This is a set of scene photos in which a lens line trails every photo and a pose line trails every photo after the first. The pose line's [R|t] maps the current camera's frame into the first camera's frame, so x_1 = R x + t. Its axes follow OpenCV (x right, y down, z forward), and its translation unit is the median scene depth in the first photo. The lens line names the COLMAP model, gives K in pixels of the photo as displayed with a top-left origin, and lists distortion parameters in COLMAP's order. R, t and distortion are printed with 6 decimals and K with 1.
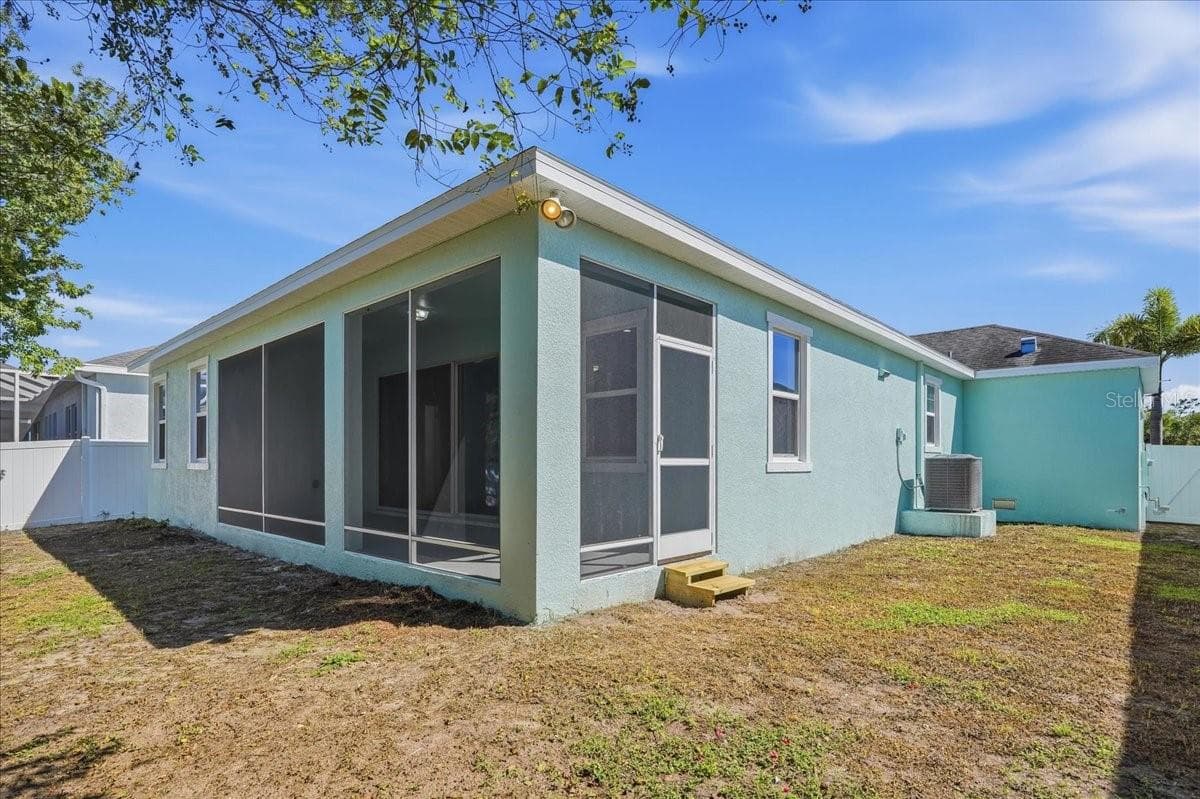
lens RADIAL K [[609.9, 0, 598.3], [0, 609.9, 453.5], [0, 0, 1]] dist [-0.000795, 0.000431]
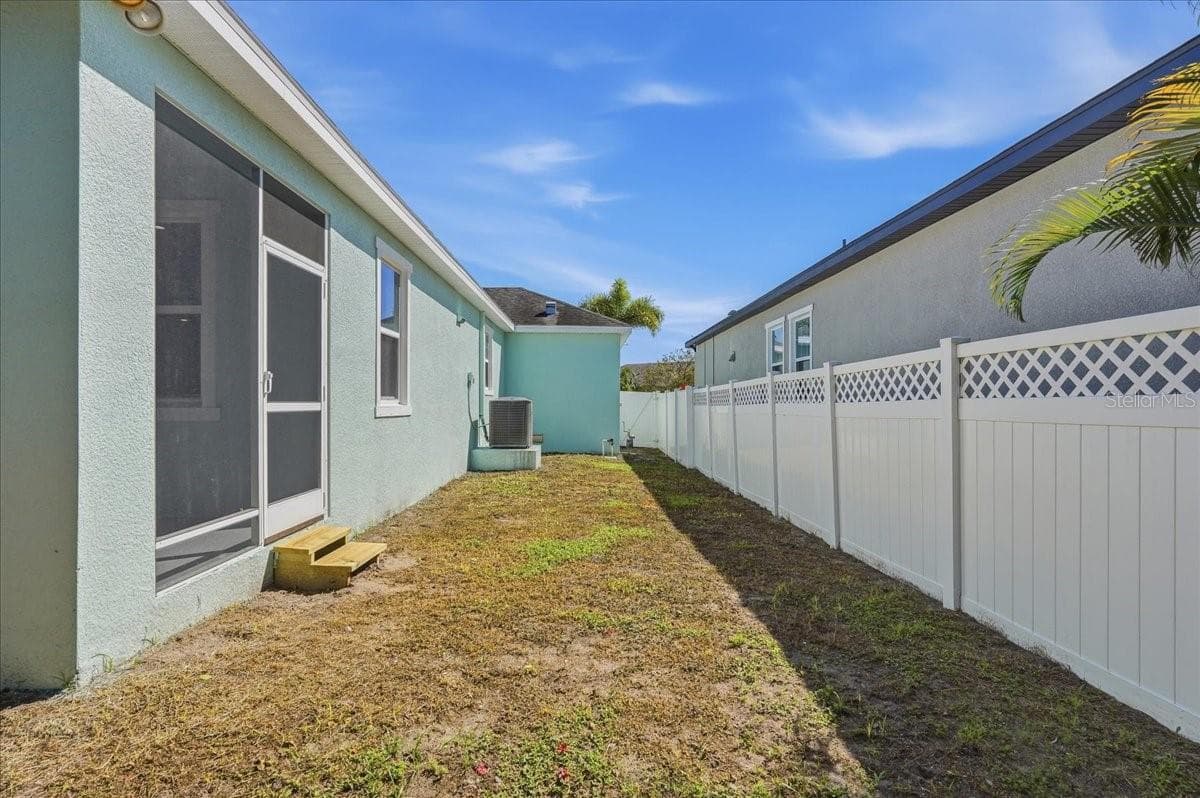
lens RADIAL K [[586.7, 0, 600.0], [0, 586.7, 399.0], [0, 0, 1]] dist [-0.017619, 0.012740]
pose [[0.716498, 0.004427, 0.697576, -0.107441], [-0.010680, 0.999932, 0.004624, -0.004266], [-0.697508, -0.010763, 0.716496, 0.200512]]
